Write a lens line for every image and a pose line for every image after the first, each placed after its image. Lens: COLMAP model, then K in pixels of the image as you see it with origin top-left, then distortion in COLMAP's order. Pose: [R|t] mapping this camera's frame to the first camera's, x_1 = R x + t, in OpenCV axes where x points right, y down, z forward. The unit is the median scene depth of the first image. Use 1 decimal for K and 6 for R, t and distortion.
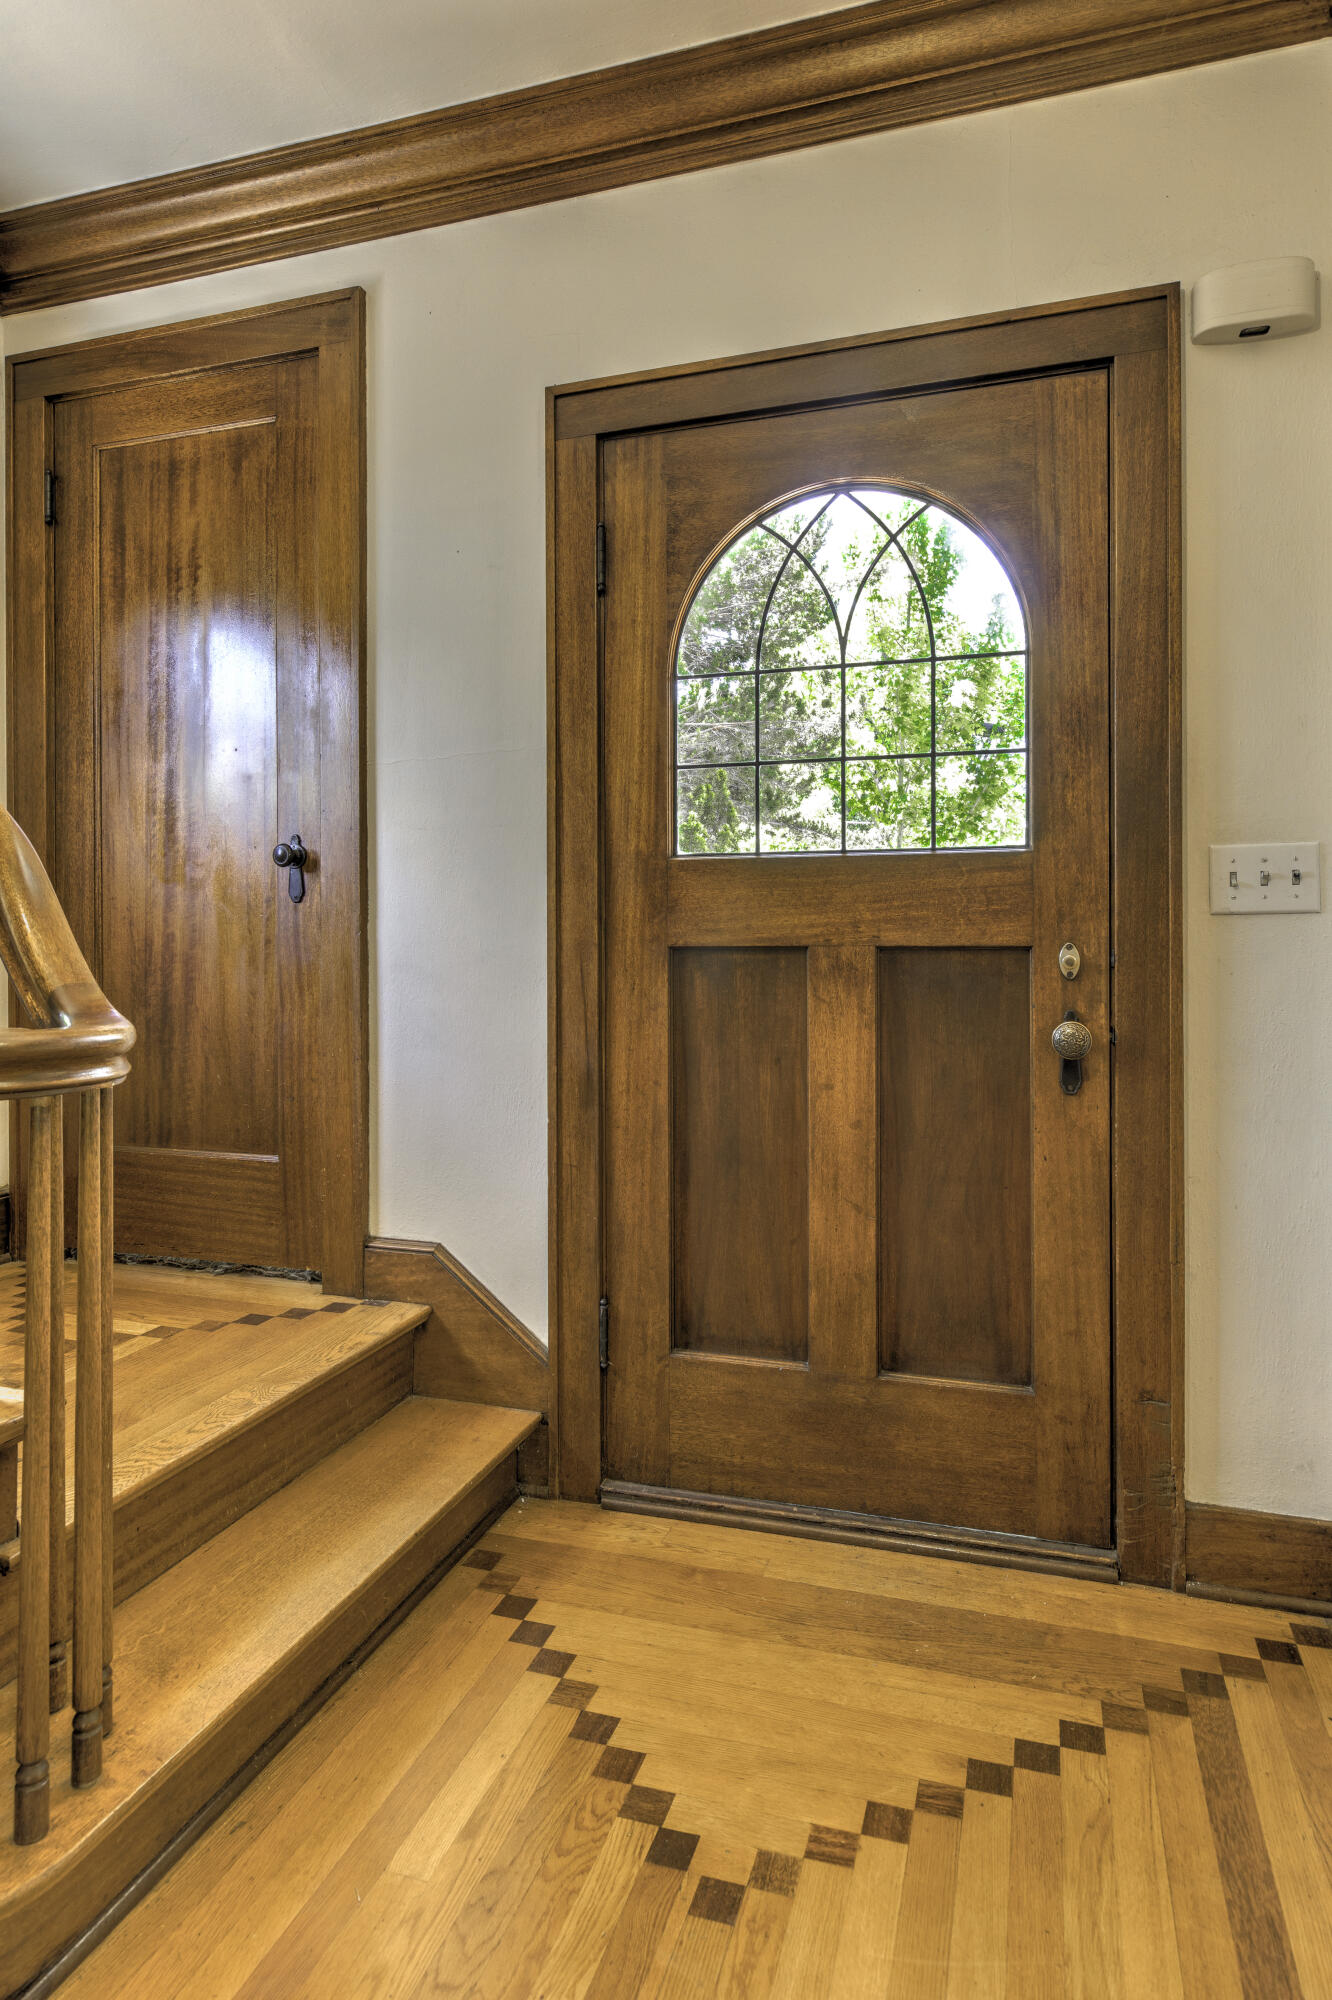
lens RADIAL K [[1159.9, 0, 654.4], [0, 1159.9, 940.6], [0, 0, 1]] dist [0.002003, -0.000132]
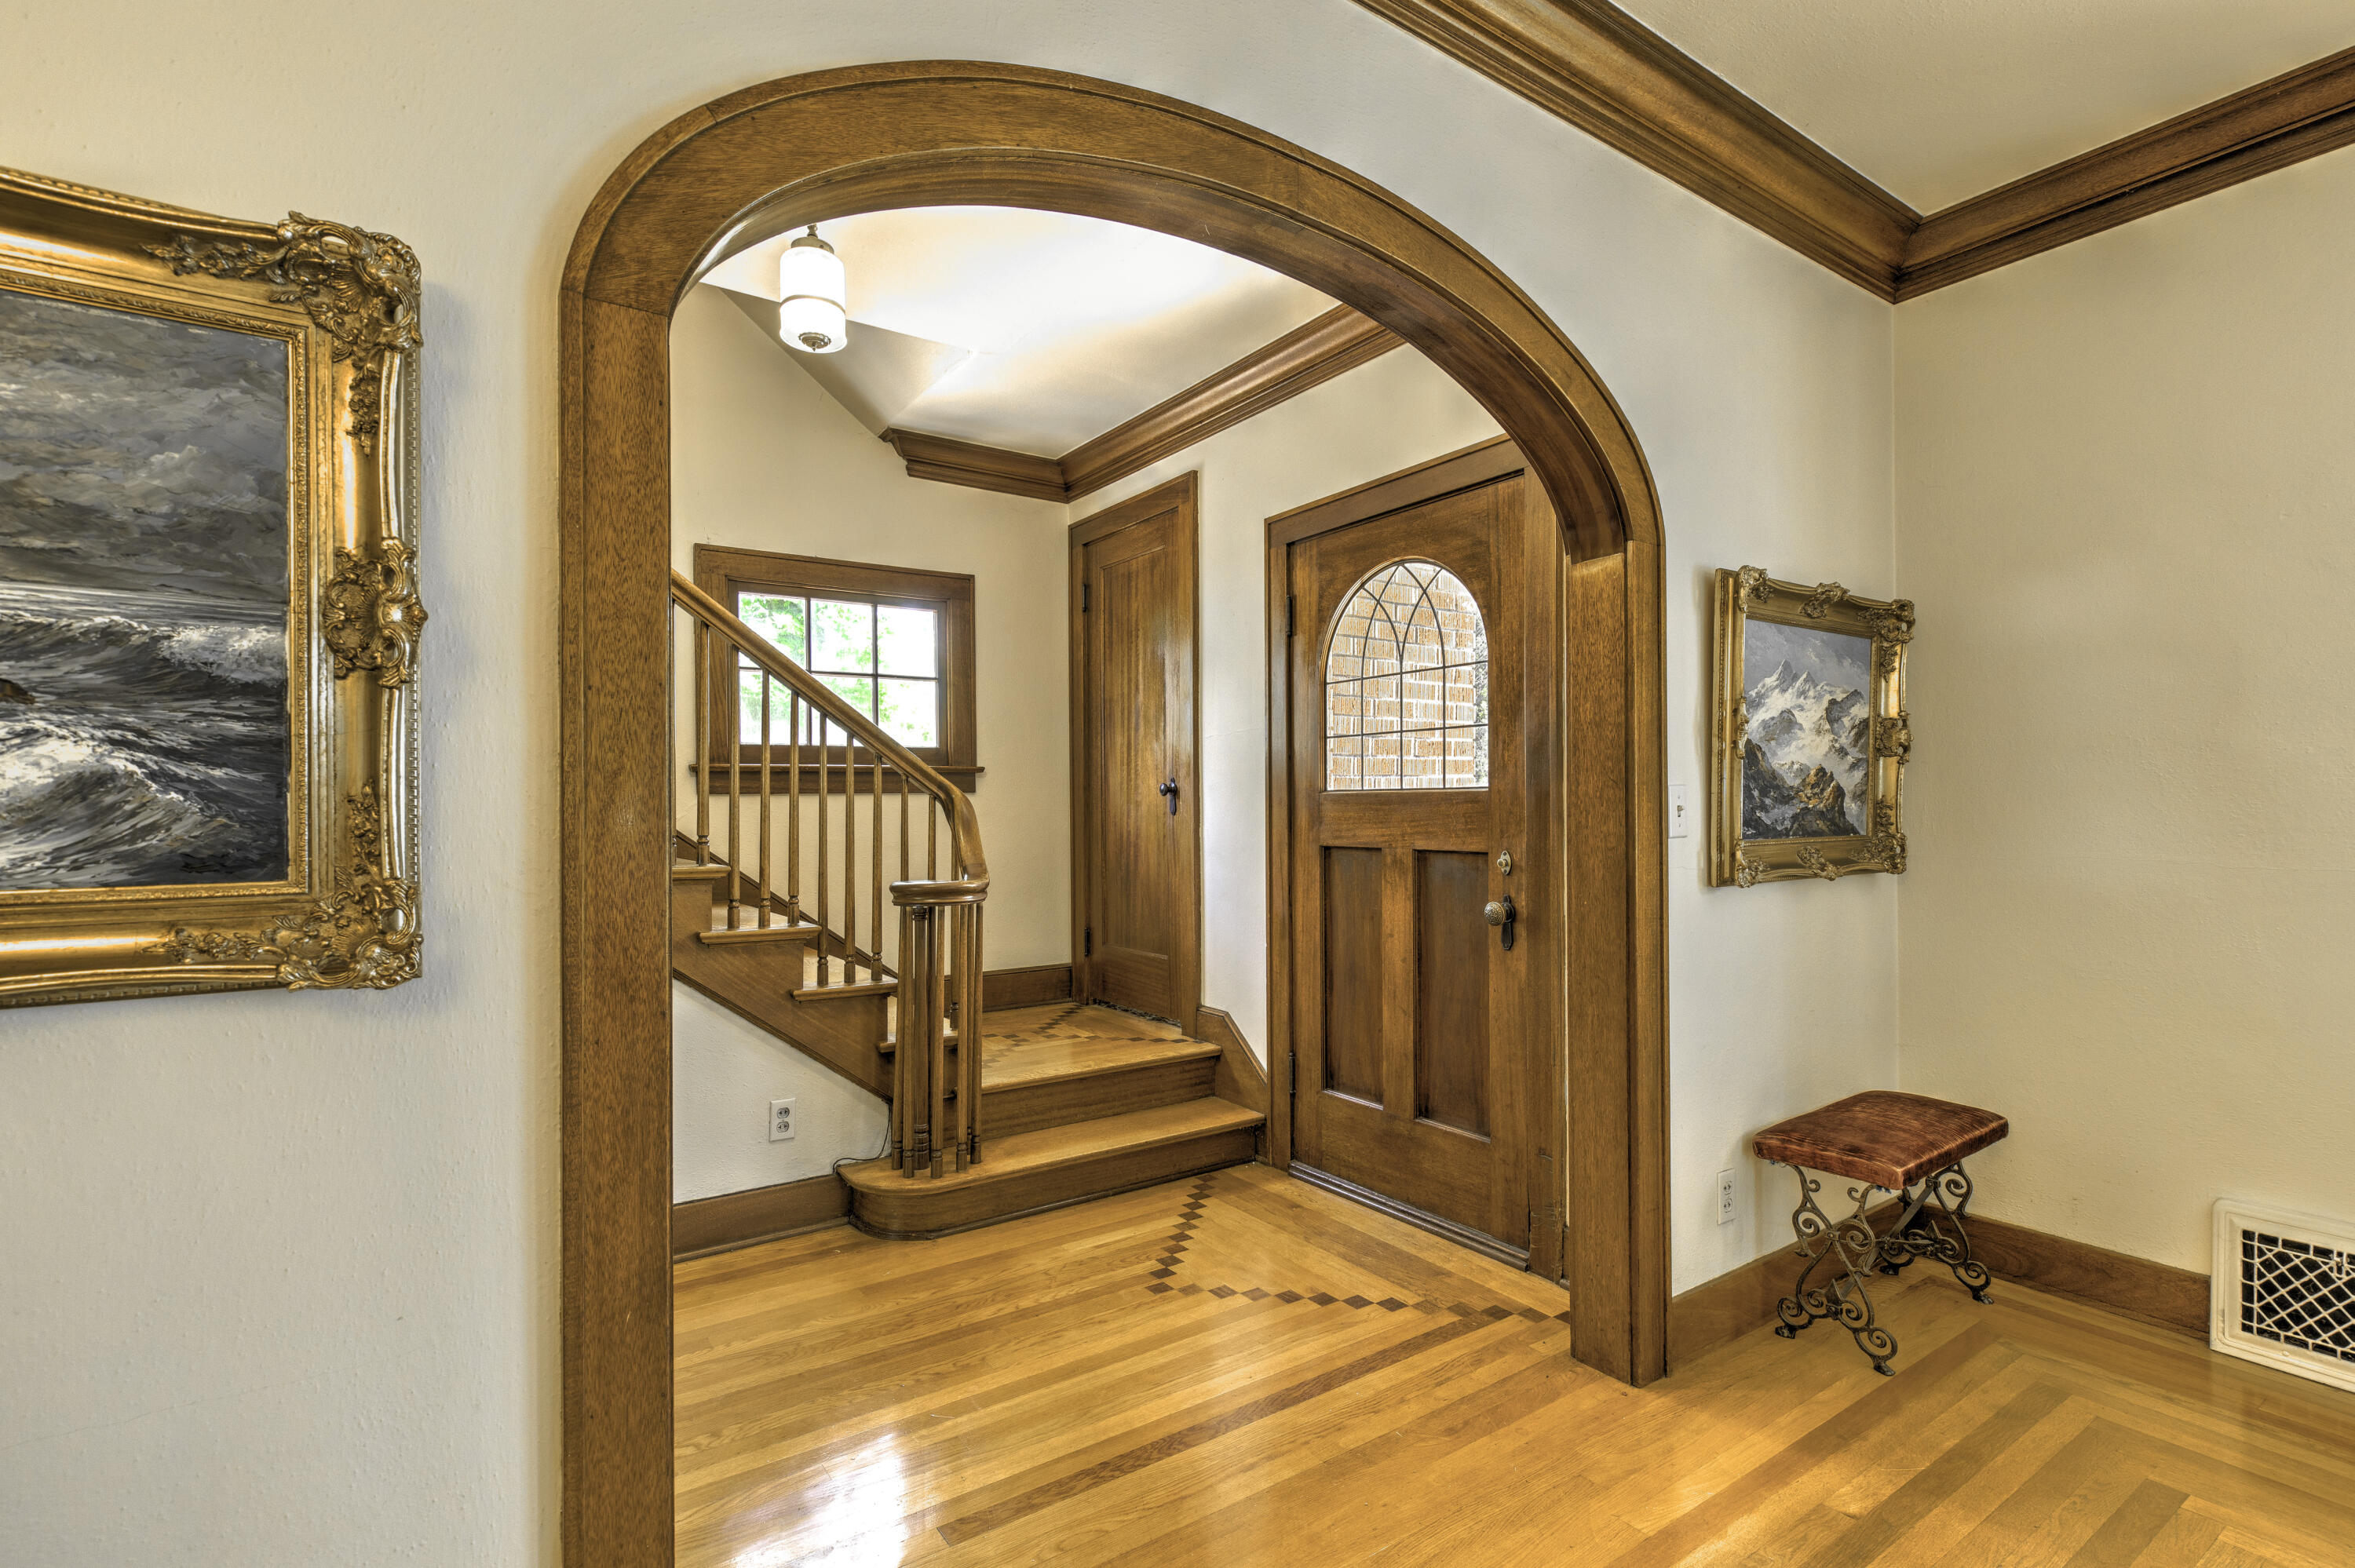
lens RADIAL K [[1092.0, 0, 1167.9], [0, 1092.0, 808.8], [0, 0, 1]] dist [0.010784, 0.000139]
pose [[0.788133, 0.000875, -0.615505, 0.840590], [0.000220, 0.999999, 0.001704, -0.052830], [0.615506, -0.001478, 0.788131, -0.388964]]
